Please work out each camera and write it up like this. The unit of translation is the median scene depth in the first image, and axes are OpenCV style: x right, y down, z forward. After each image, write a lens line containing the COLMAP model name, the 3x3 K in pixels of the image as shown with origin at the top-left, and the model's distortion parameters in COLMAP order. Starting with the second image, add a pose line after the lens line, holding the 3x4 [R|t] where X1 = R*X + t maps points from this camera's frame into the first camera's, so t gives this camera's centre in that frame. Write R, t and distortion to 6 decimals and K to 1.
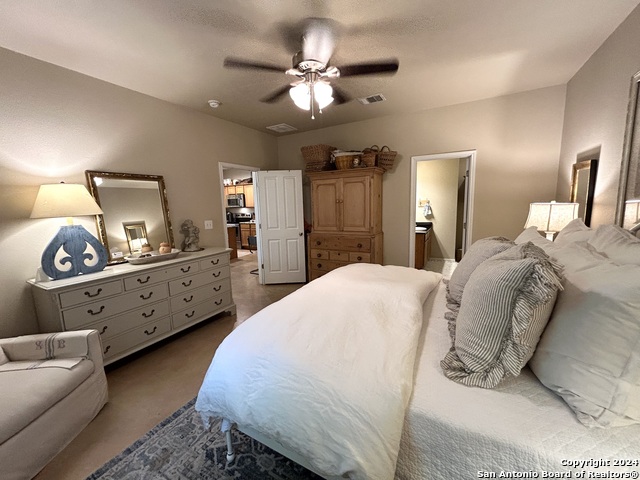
lens RADIAL K [[256.7, 0, 321.6], [0, 256.7, 239.6], [0, 0, 1]] dist [0.003534, -0.001019]
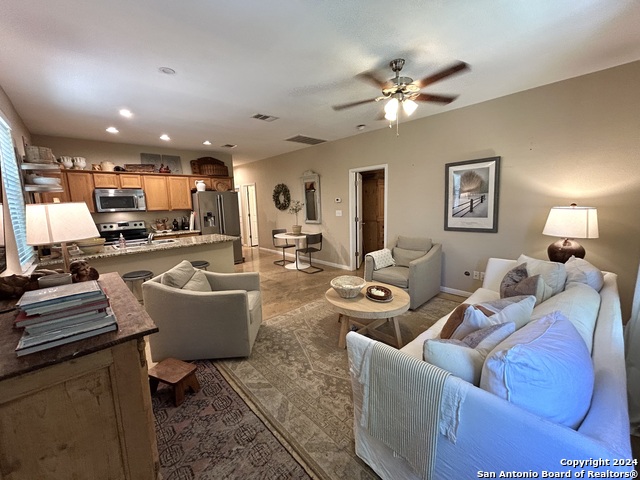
lens RADIAL K [[256.7, 0, 320.4], [0, 256.7, 237.5], [0, 0, 1]] dist [0.003534, -0.001019]
pose [[0.324582, -0.109436, 0.939505, -0.739233], [0.157448, 0.985677, 0.060418, -0.033069], [-0.932661, 0.128313, 0.337163, 0.402059]]
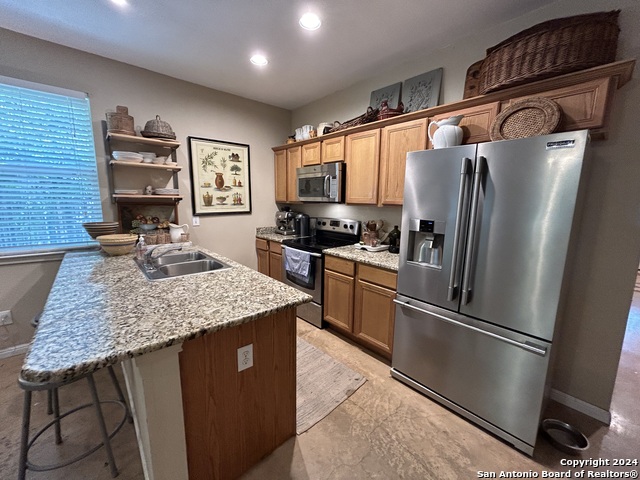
lens RADIAL K [[256.7, 0, 322.0], [0, 256.7, 240.5], [0, 0, 1]] dist [0.003534, -0.001019]
pose [[0.940919, 0.097179, -0.324387, -0.209294], [-0.090694, 0.995260, 0.035091, -0.085788], [0.326260, -0.003598, 0.945273, 0.669255]]
